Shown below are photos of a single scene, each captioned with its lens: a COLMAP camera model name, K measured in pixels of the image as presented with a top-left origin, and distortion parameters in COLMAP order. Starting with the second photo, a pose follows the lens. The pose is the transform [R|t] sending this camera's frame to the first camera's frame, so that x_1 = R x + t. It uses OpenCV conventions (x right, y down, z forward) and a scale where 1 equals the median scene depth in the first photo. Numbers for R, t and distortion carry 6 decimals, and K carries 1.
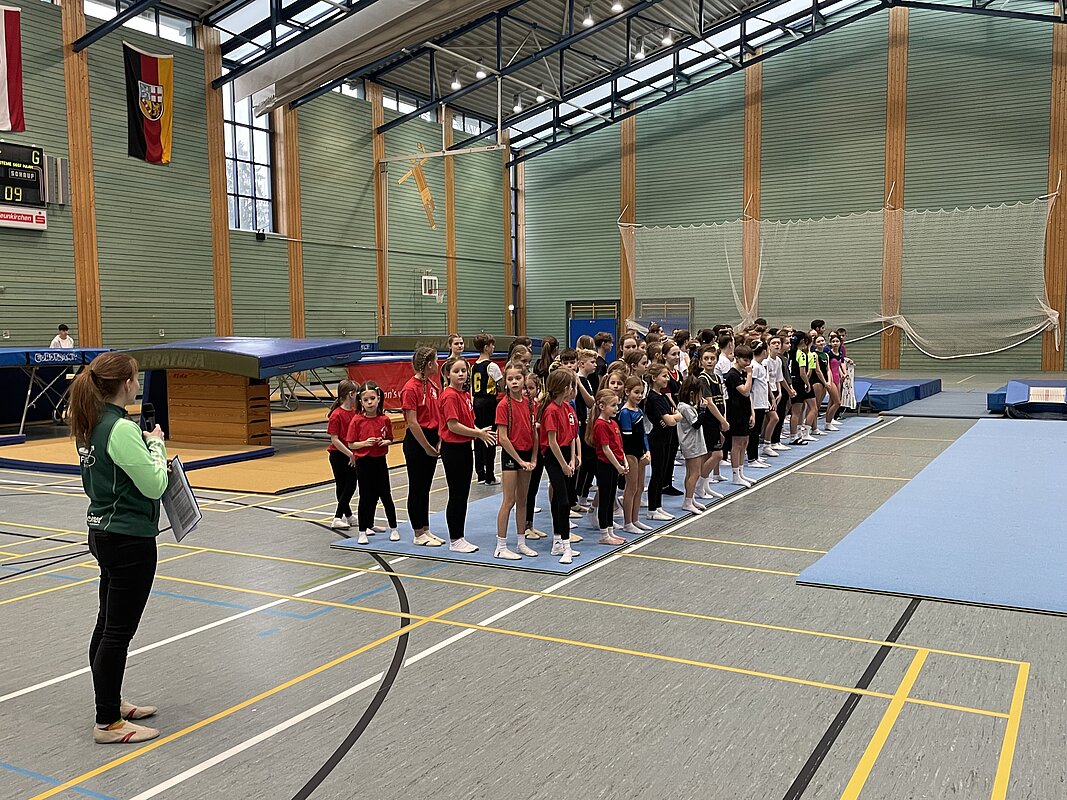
lens RADIAL K [[1002.2, 0, 533.5], [0, 1002.2, 400.0], [0, 0, 1]] dist [0.080856, -0.003261]
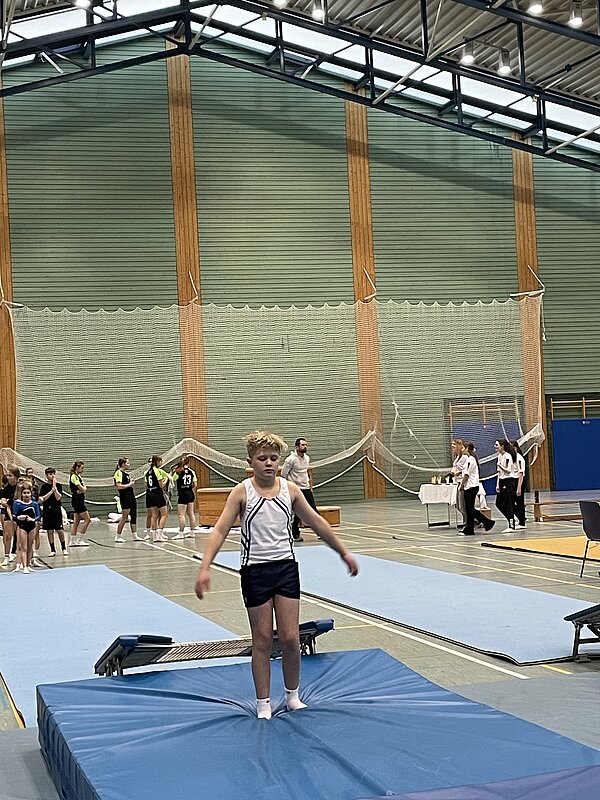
lens RADIAL K [[1406.4, 0, 300.0], [0, 1406.4, 400.0], [0, 0, 1]] dist [0.130332, -0.234920]
pose [[0.713621, -0.005329, 0.700512, -1.191864], [0.092207, 0.991985, -0.086387, -0.039954], [-0.694437, 0.126240, 0.708393, 0.648268]]
